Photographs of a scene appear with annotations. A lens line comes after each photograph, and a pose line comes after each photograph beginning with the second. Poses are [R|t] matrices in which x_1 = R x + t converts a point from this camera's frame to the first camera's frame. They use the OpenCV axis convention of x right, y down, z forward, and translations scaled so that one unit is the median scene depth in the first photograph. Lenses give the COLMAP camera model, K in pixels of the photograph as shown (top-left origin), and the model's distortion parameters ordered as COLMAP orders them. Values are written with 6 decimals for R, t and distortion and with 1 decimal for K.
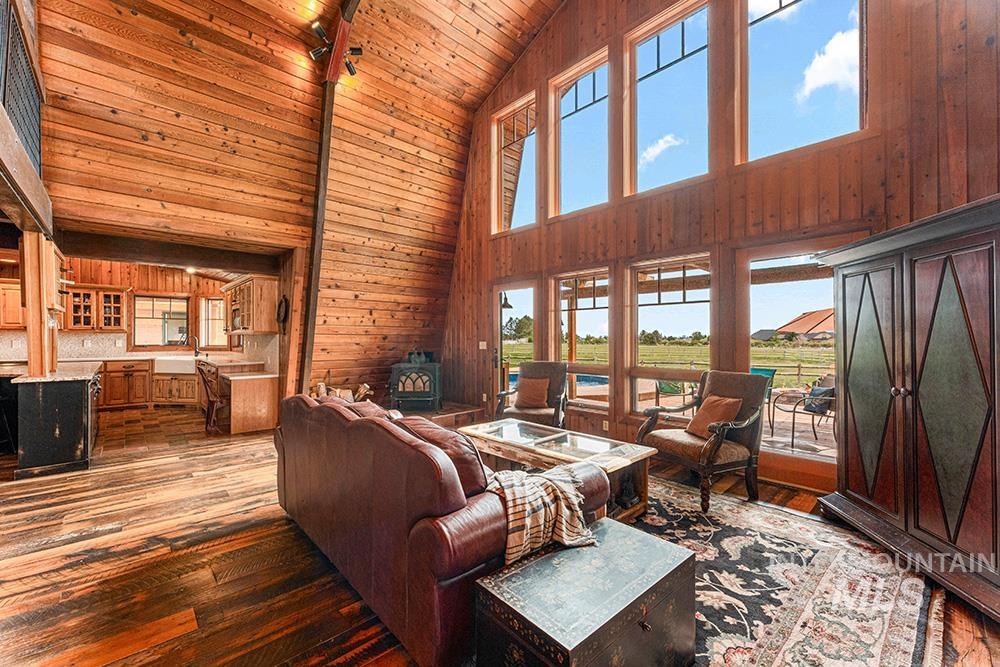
lens RADIAL K [[406.9, 0, 500.7], [0, 406.9, 335.1], [0, 0, 1]] dist [-0.003950, 0.000302]
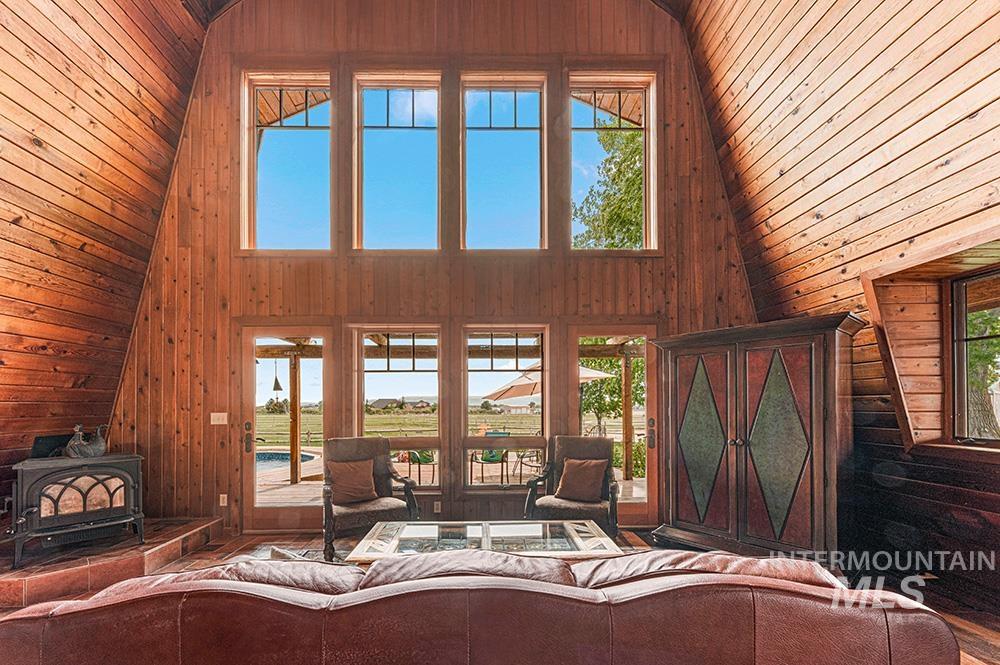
lens RADIAL K [[406.7, 0, 492.2], [0, 406.7, 402.1], [0, 0, 1]] dist [-0.004602, -0.000973]
pose [[0.661683, 0.003849, 0.749774, -0.241842], [-0.000808, 0.999990, -0.004420, 0.001965], [-0.749783, 0.002319, 0.661680, 0.265135]]
